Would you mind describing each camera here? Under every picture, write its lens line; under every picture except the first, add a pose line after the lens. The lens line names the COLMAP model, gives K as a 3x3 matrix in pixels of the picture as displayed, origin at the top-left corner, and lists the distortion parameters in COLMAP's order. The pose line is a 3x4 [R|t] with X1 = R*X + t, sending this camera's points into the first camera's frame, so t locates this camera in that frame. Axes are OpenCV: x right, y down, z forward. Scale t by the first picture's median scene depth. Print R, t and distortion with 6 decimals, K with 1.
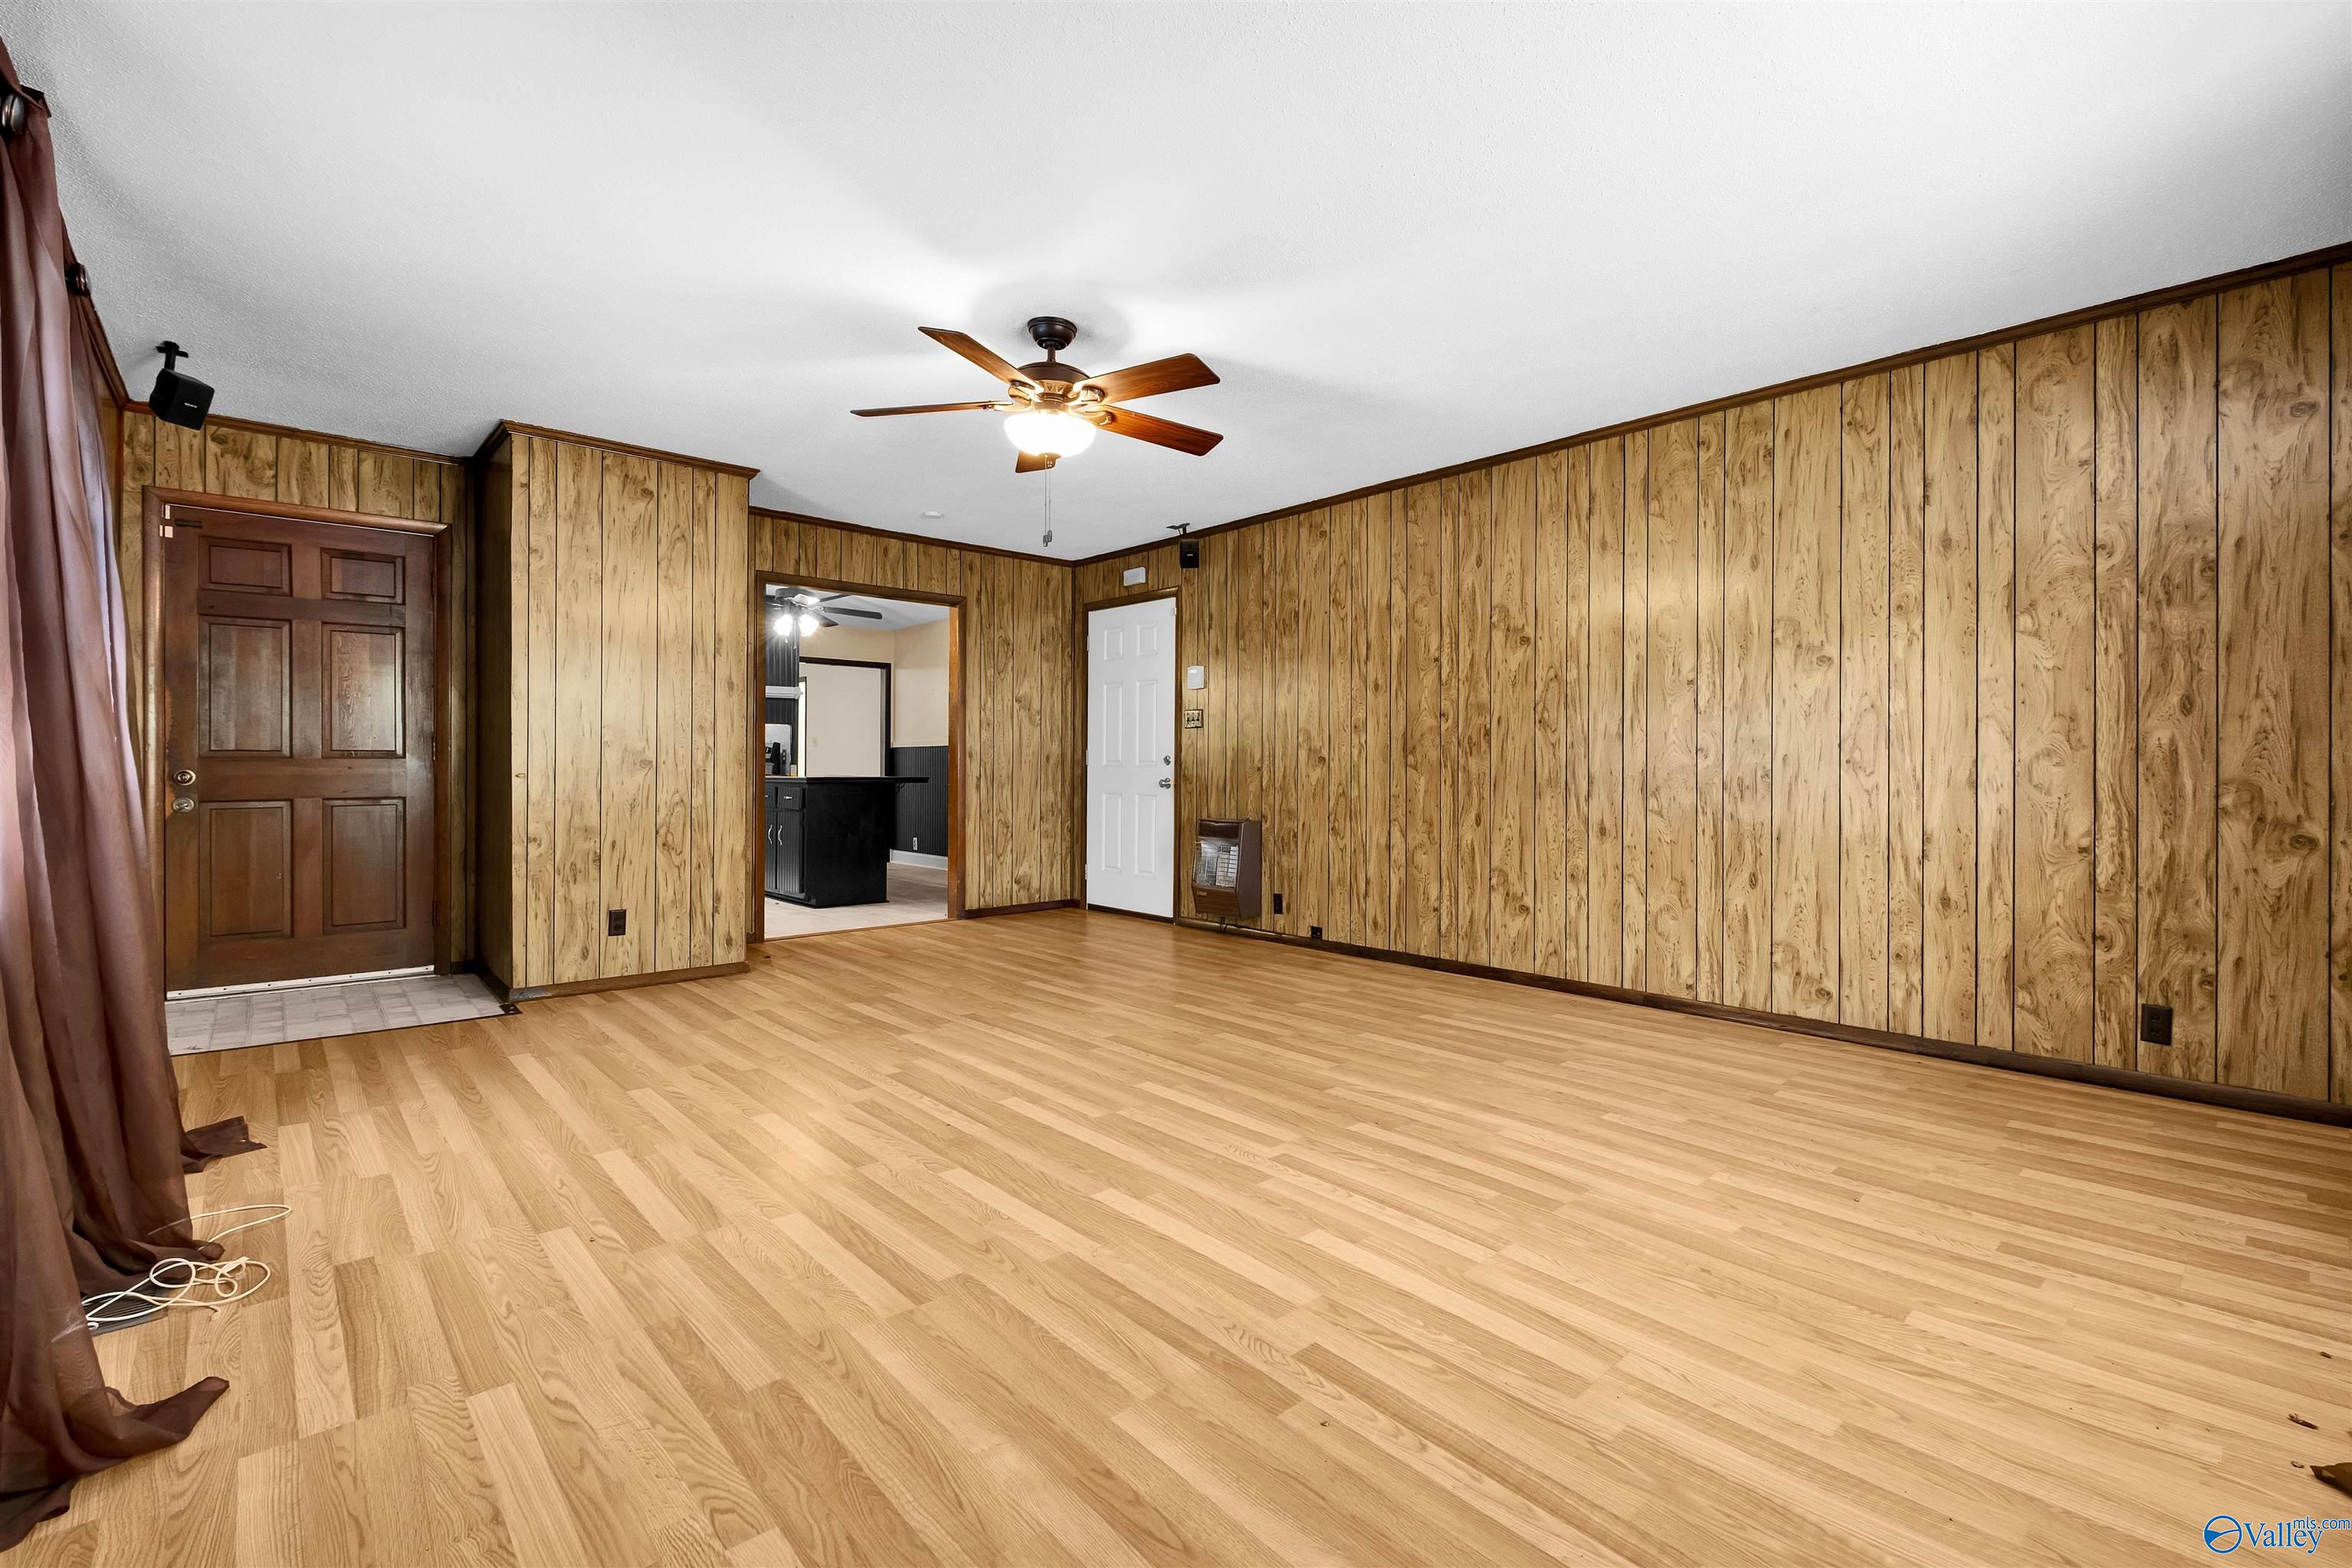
lens RADIAL K [[1039.3, 0, 1194.8], [0, 1039.3, 773.0], [0, 0, 1]] dist [0.005428, -0.000712]
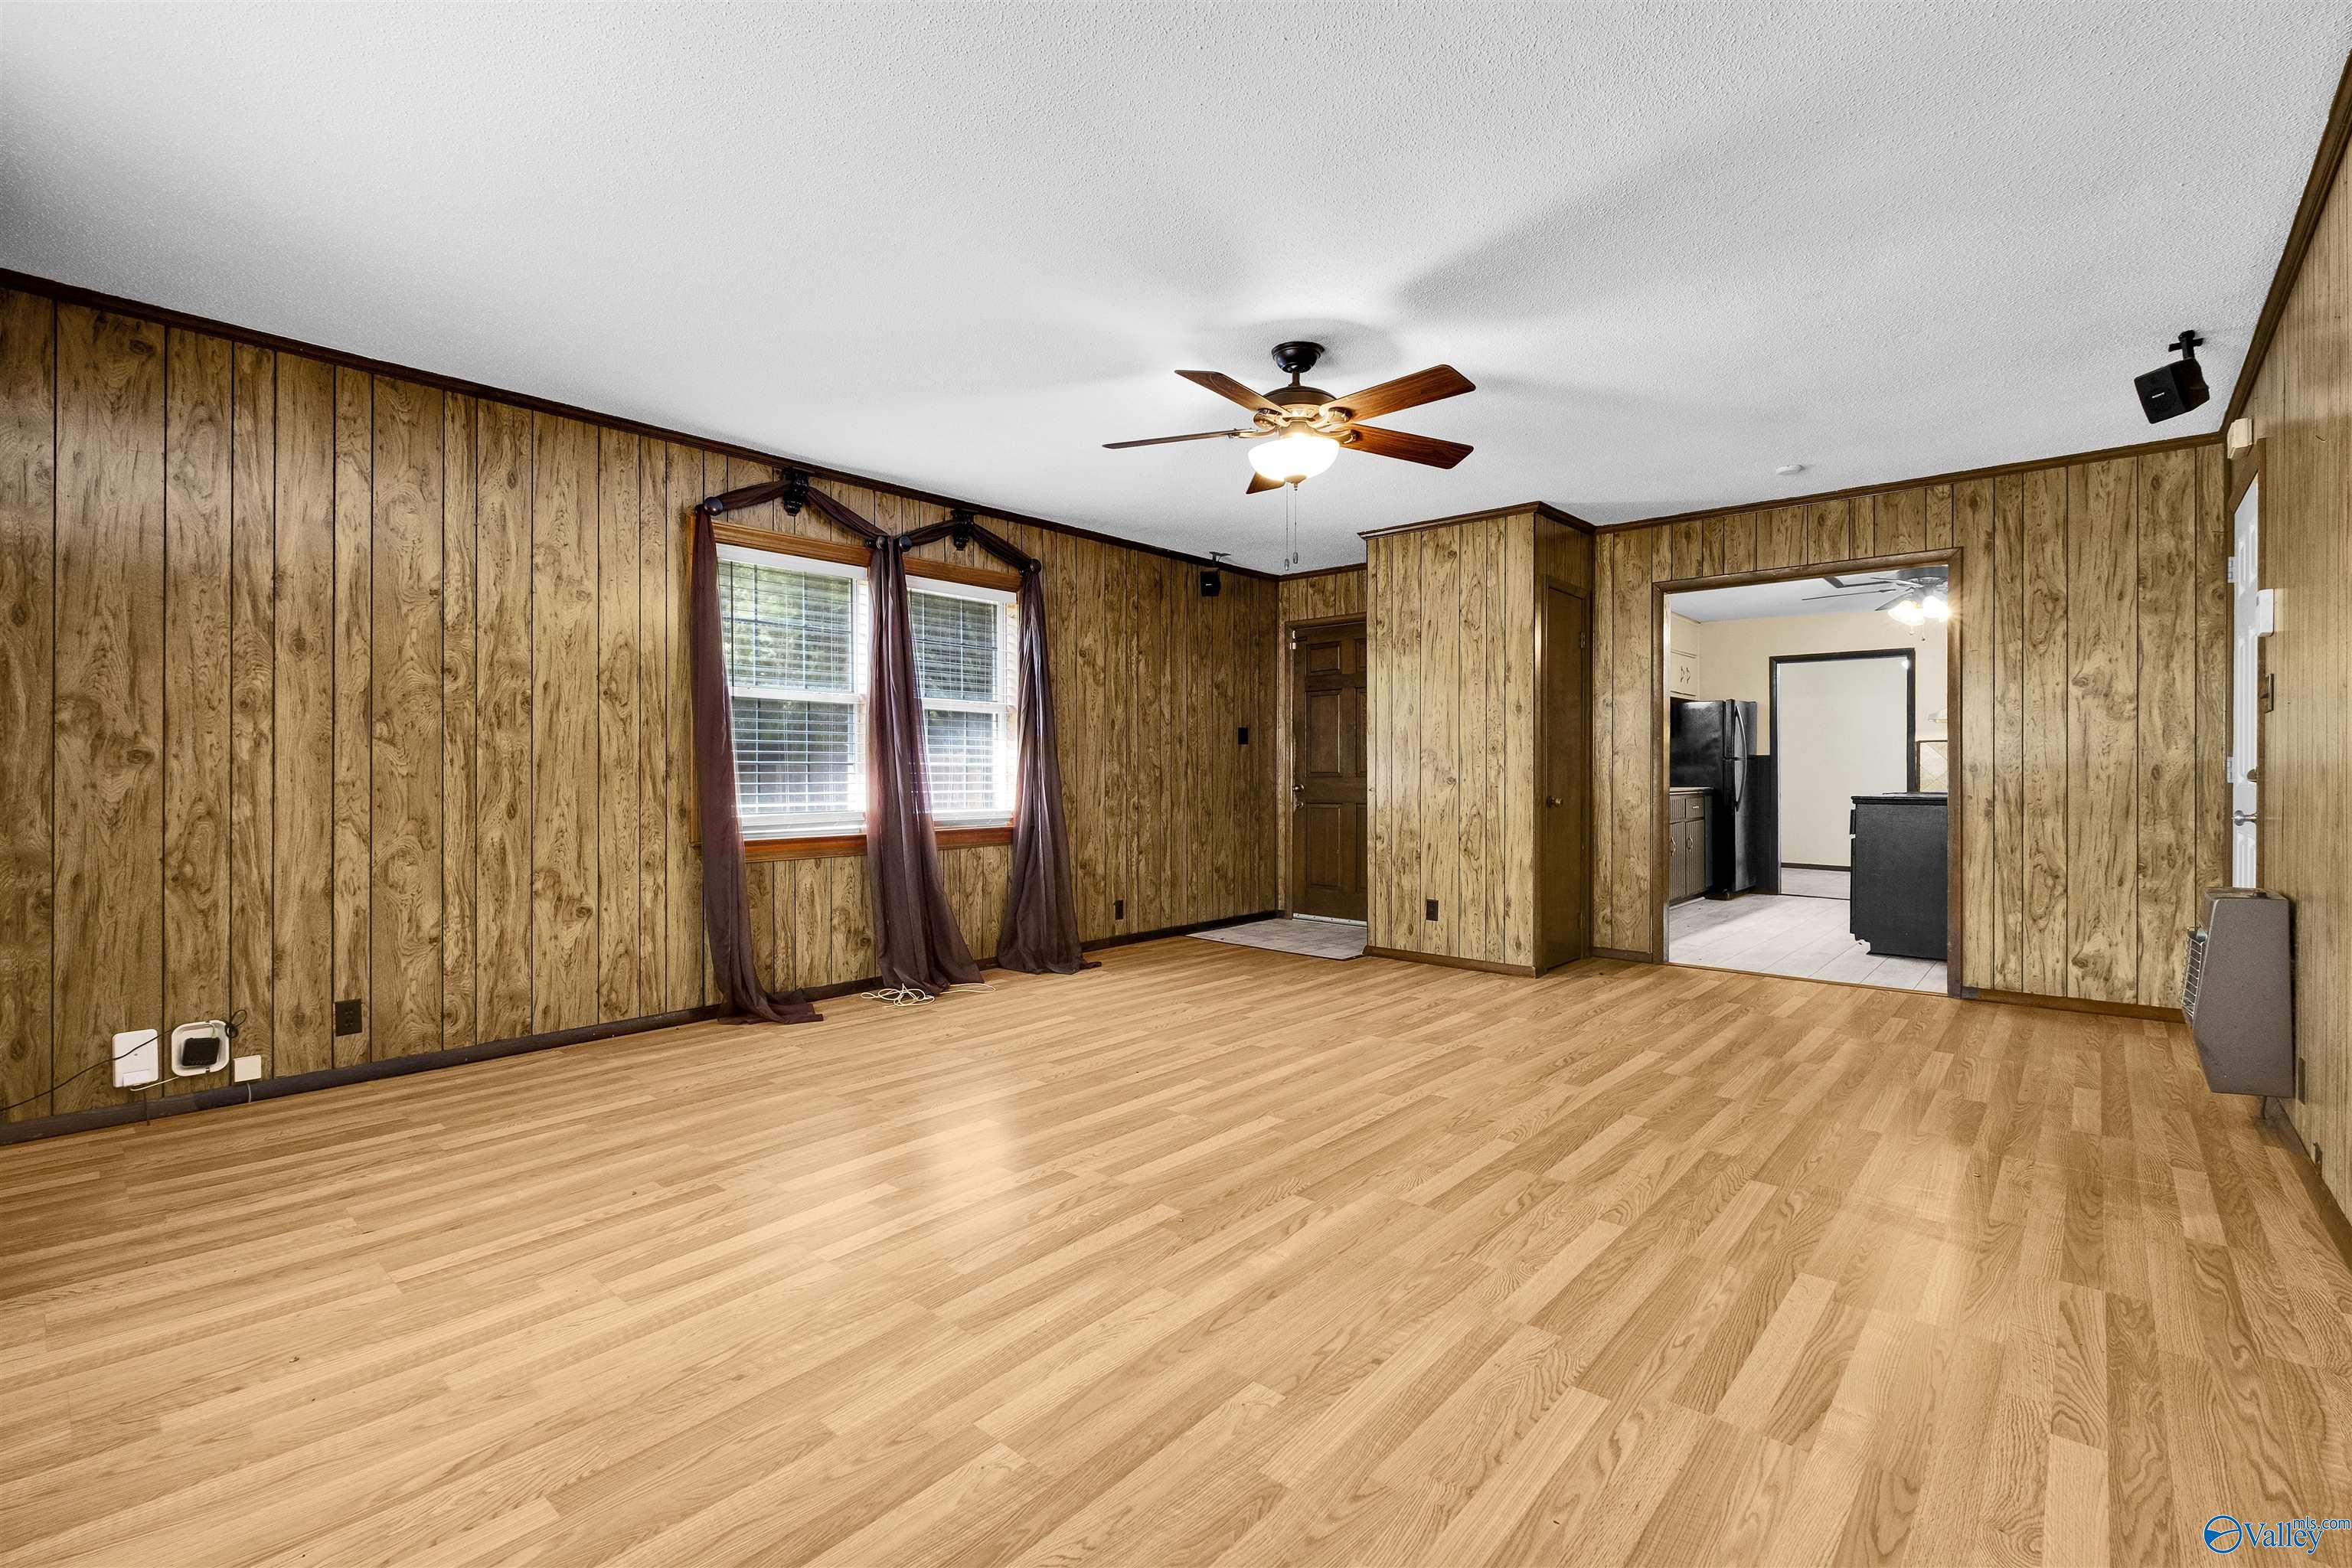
lens RADIAL K [[1039.3, 0, 1193.1], [0, 1039.3, 777.8], [0, 0, 1]] dist [0.005428, -0.000712]
pose [[0.109504, -0.001419, -0.993985, 0.820526], [-0.008113, 0.999964, -0.002322, -0.009515], [0.993953, 0.008319, 0.109489, 0.754937]]
